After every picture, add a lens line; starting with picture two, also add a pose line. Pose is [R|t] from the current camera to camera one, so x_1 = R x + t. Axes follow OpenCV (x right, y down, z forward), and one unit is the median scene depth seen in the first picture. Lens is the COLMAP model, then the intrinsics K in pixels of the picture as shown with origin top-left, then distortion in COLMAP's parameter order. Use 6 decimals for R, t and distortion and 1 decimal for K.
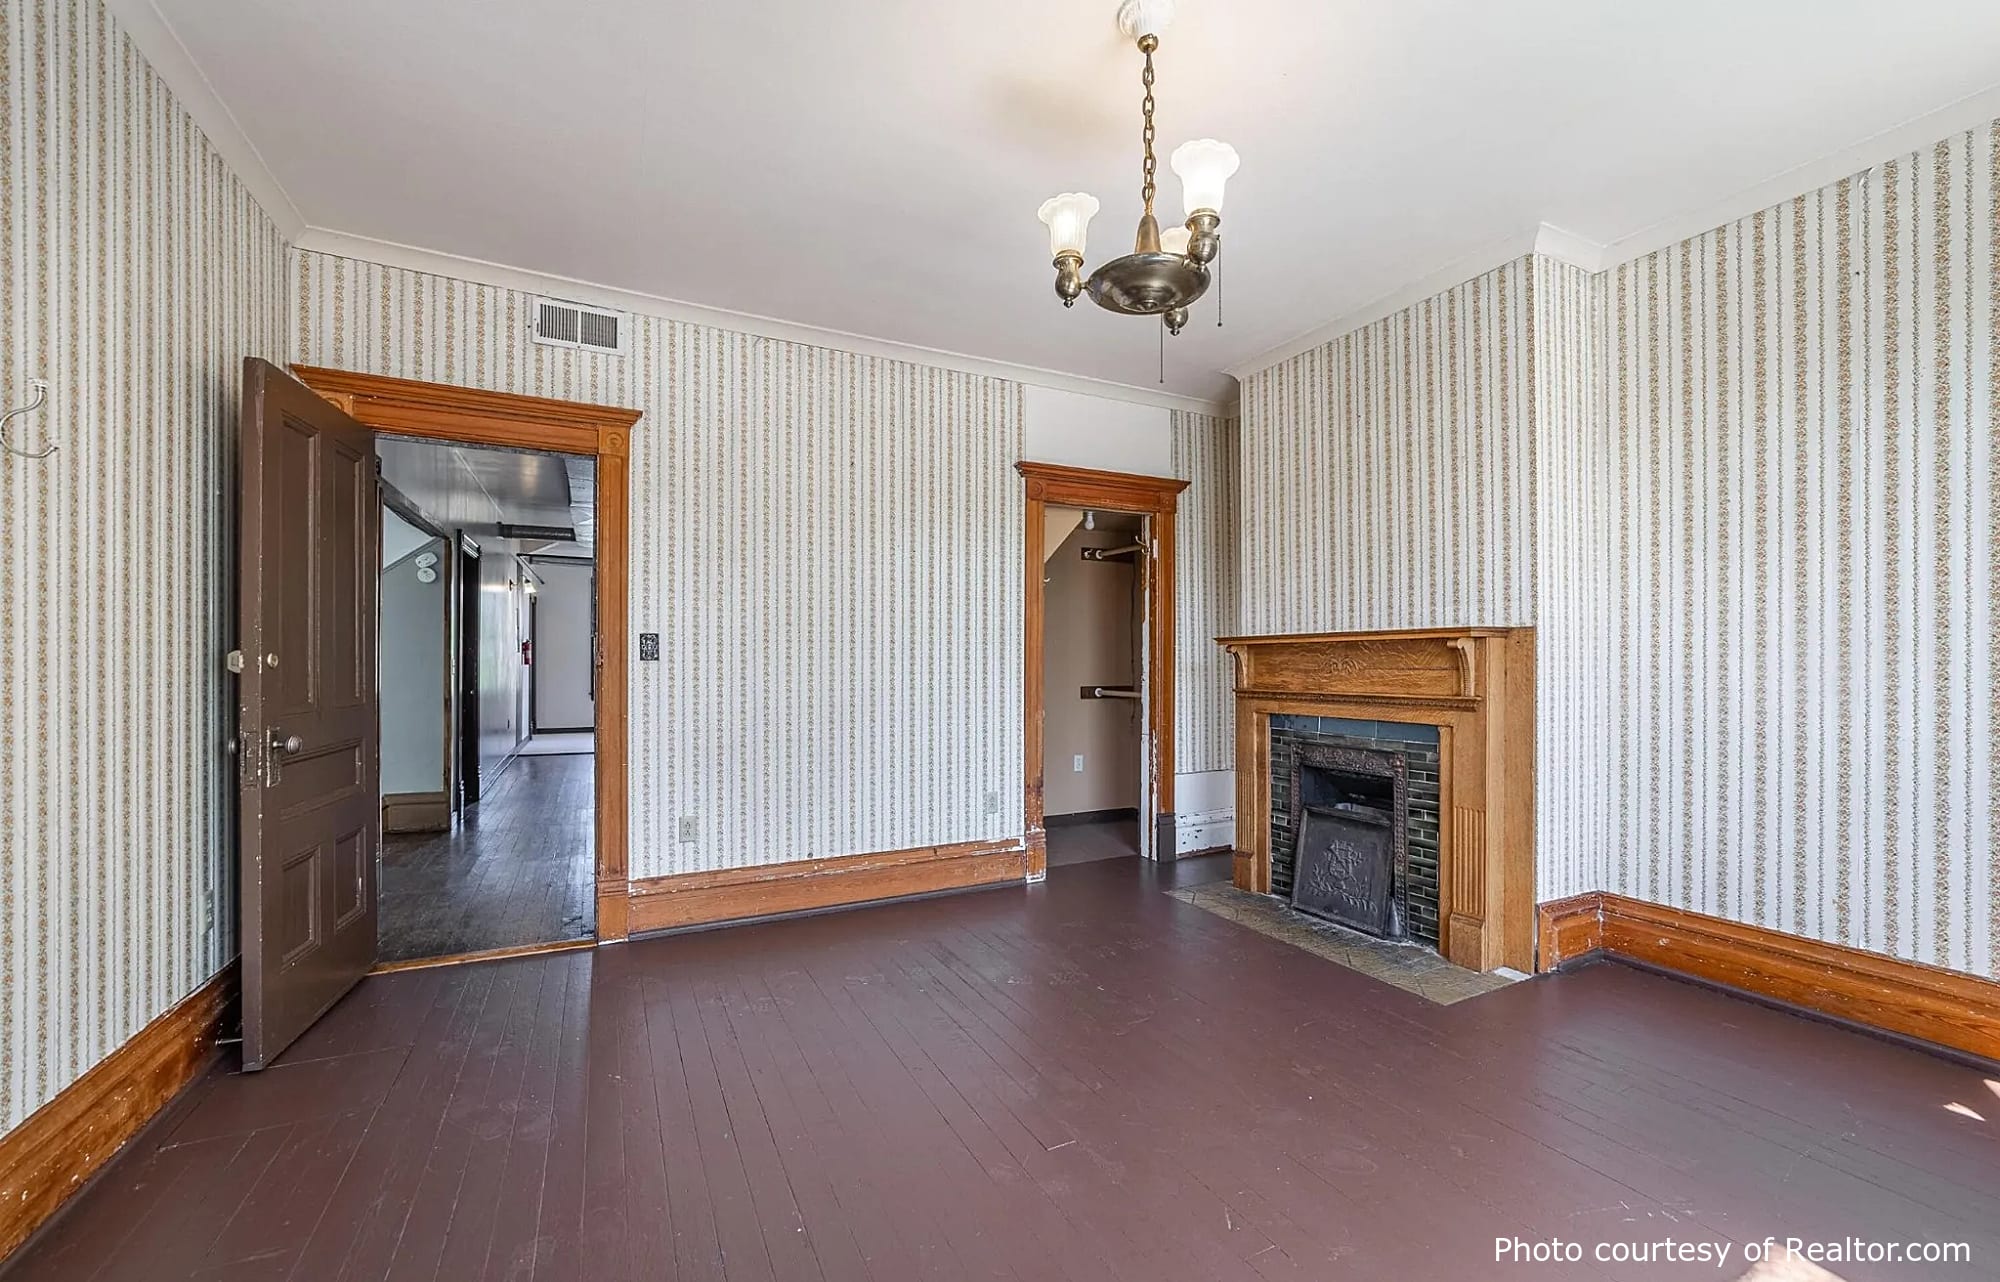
lens RADIAL K [[787.8, 0, 1004.7], [0, 787.8, 659.3], [0, 0, 1]] dist [-0.008156, 0.000359]
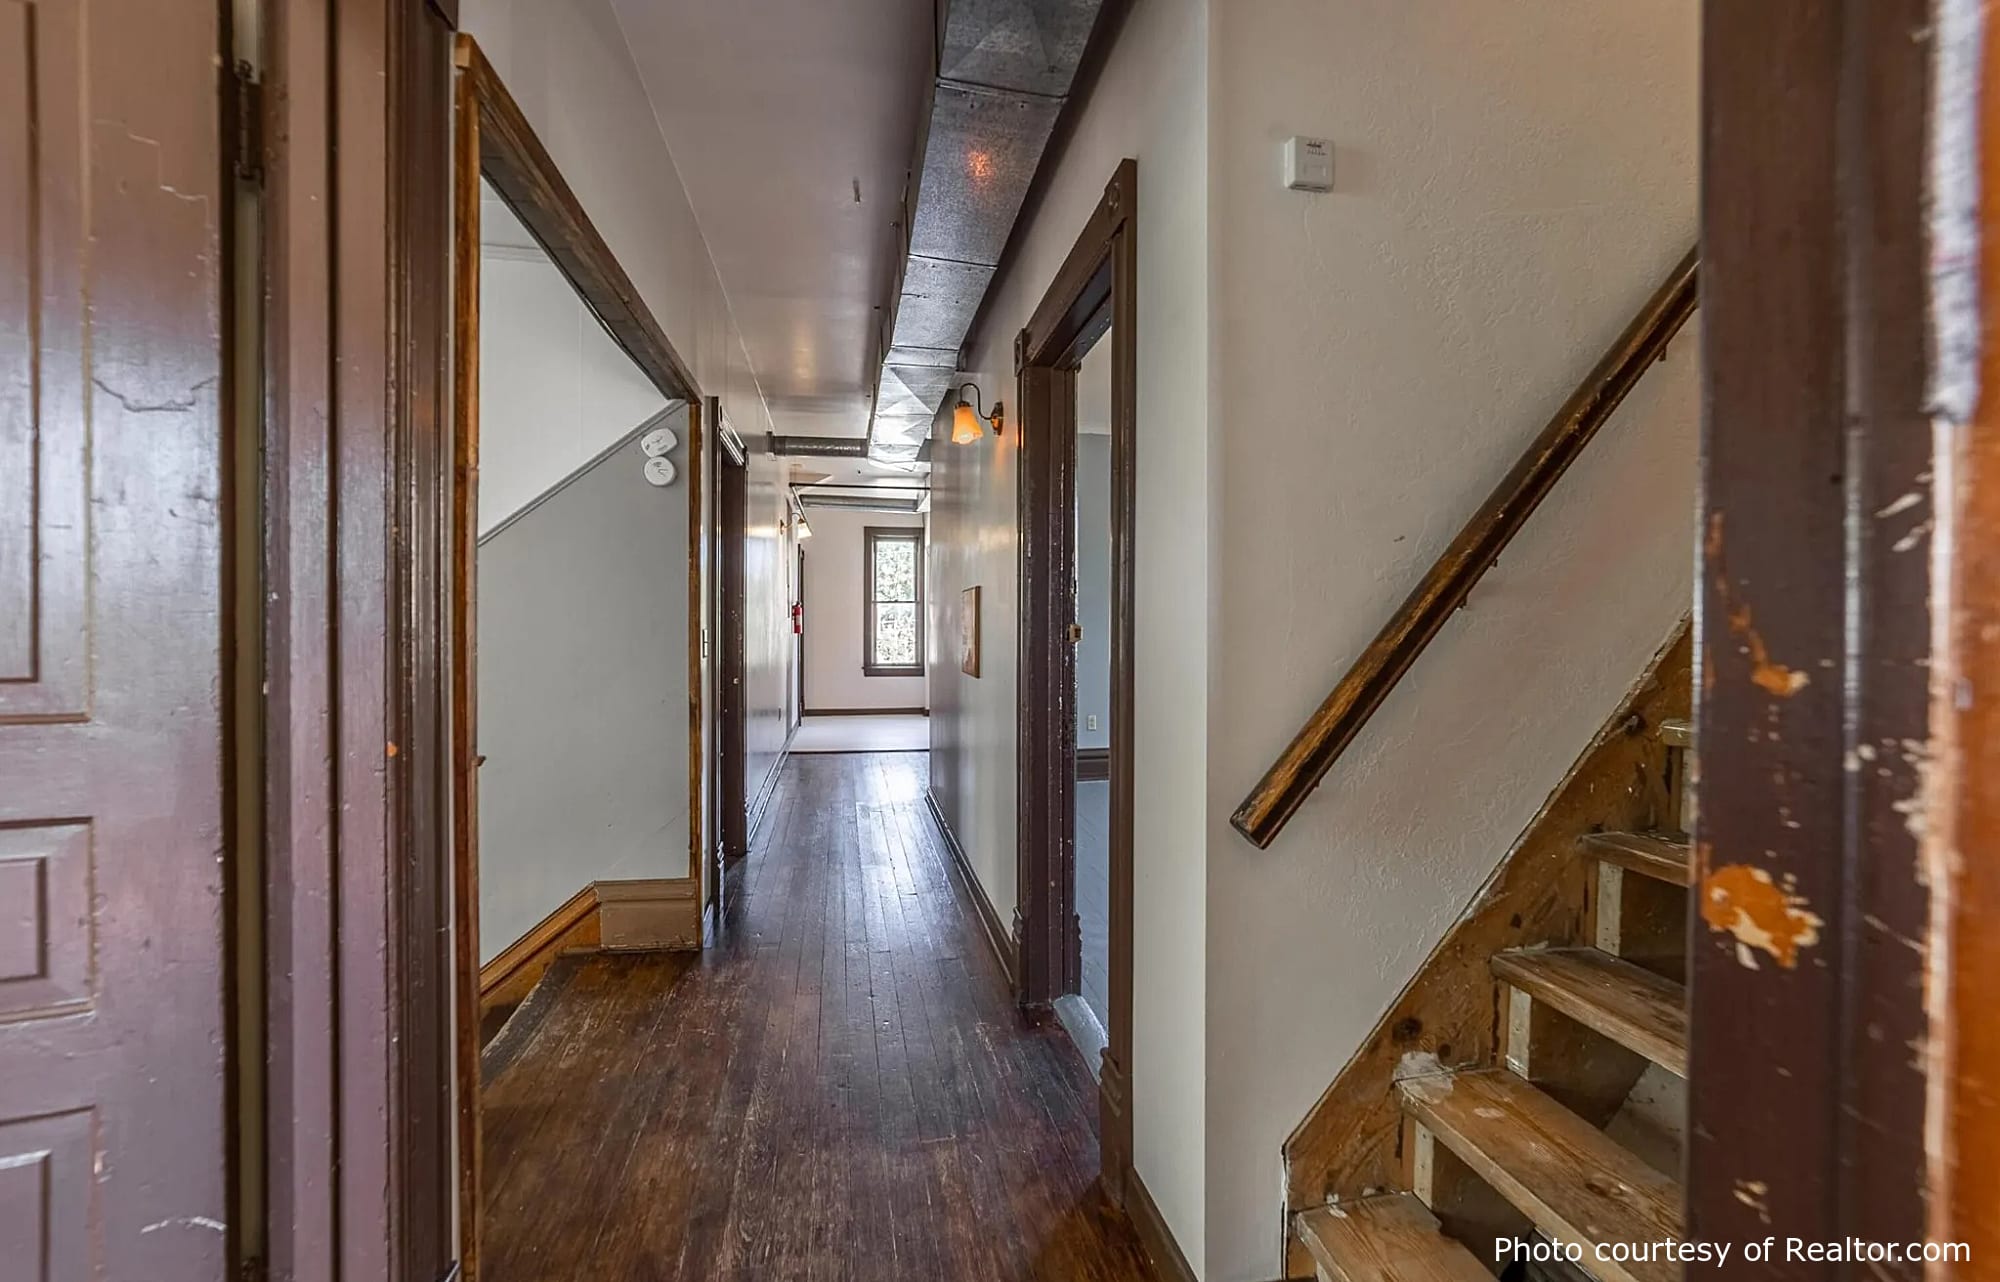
lens RADIAL K [[785.6, 0, 1000.0], [0, 785.6, 641.0], [0, 0, 1]] dist [-0.008093, 0.000061]
pose [[0.962649, 0.005690, -0.270694, -0.581972], [-0.000560, 0.999819, 0.019025, -0.002177], [0.270753, -0.018163, 0.962478, 0.863014]]
